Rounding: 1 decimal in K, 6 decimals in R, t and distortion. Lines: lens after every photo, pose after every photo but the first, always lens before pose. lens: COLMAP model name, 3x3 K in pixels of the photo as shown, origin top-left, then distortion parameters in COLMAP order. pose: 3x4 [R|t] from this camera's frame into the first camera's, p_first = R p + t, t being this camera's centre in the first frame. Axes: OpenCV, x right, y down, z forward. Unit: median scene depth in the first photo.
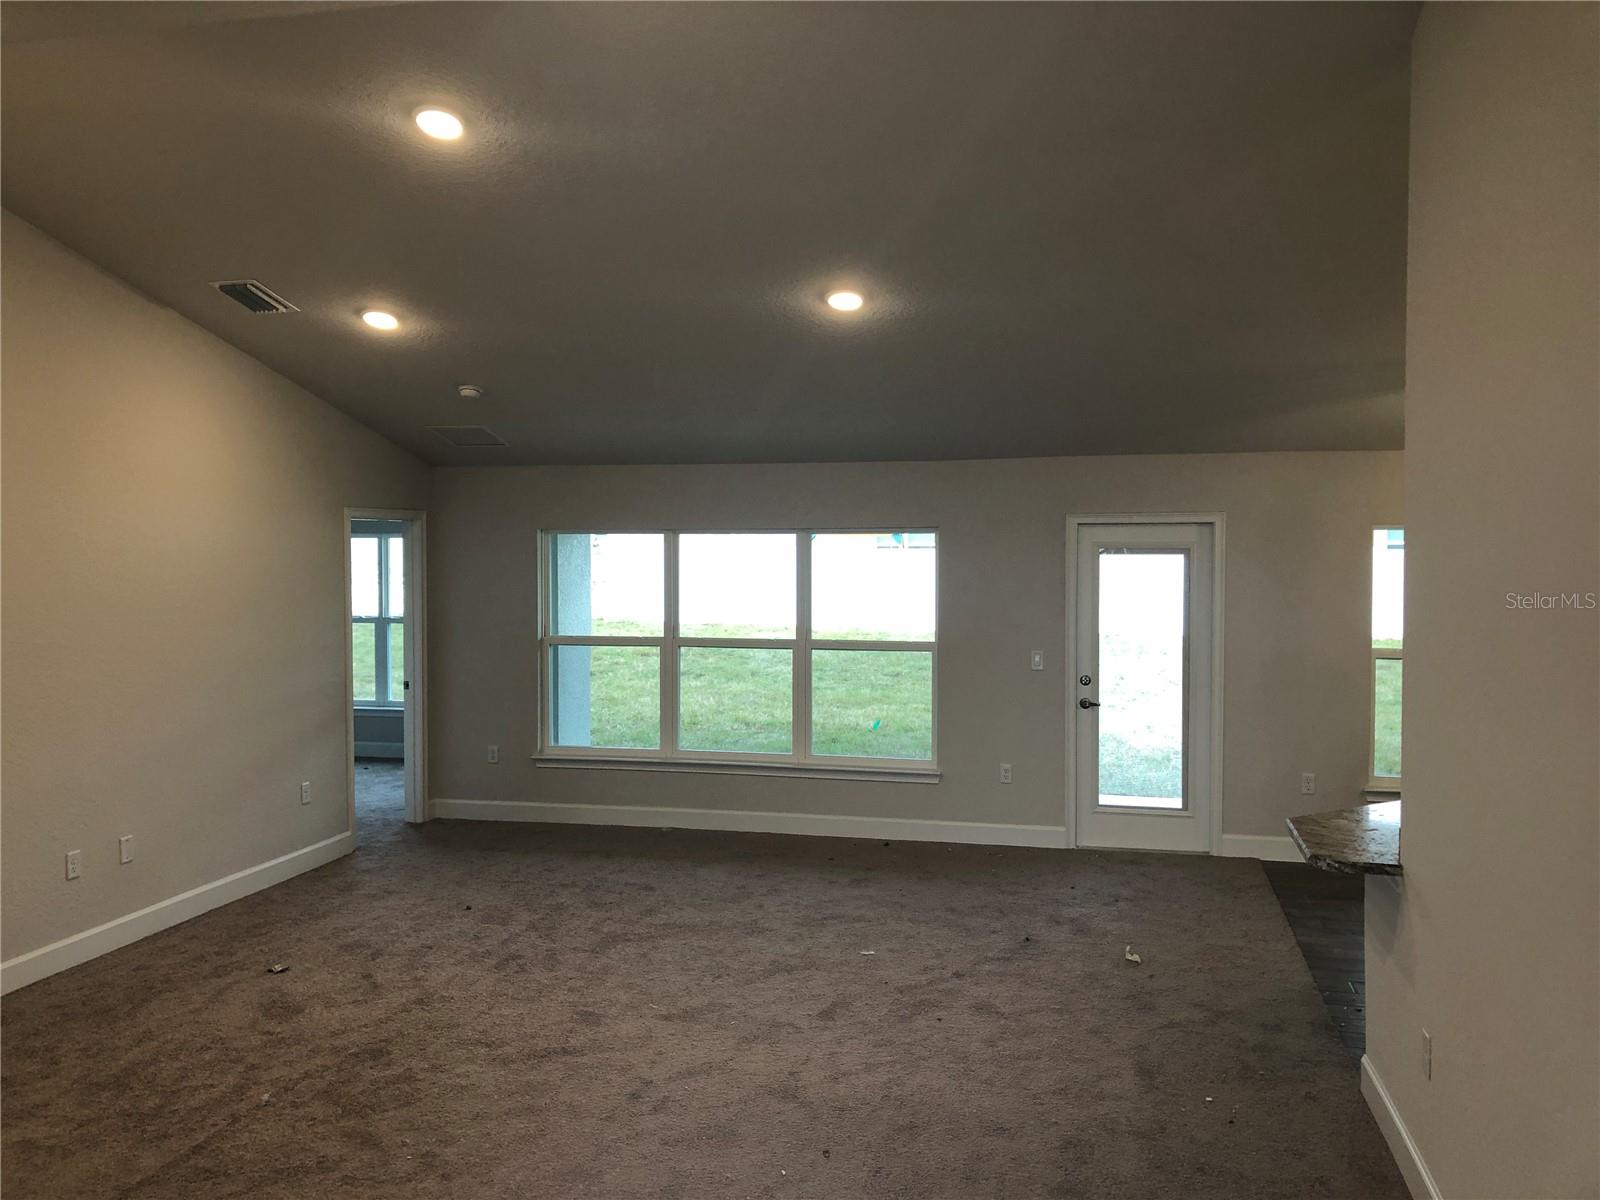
lens RADIAL K [[1288.6, 0, 798.9], [0, 1288.6, 597.1], [0, 0, 1]] dist [0.004524, -0.002588]
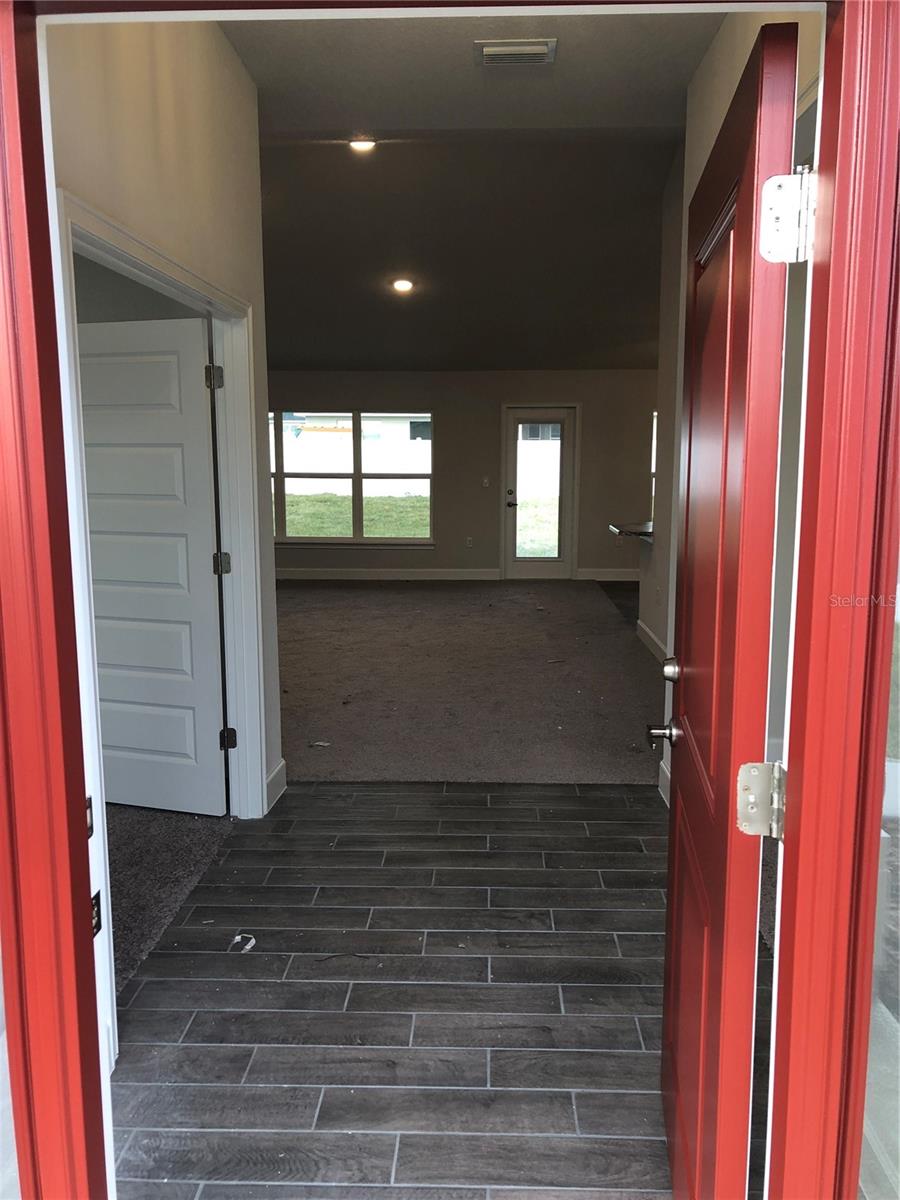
lens RADIAL K [[966.5, 0, 452.4], [0, 966.5, 604.9], [0, 0, 1]] dist [0.004524, -0.002588]
pose [[0.983188, -0.019232, 0.181579, -0.127007], [0.000960, 0.994968, 0.100186, 0.087221], [-0.182592, -0.098327, 0.978260, -0.409124]]
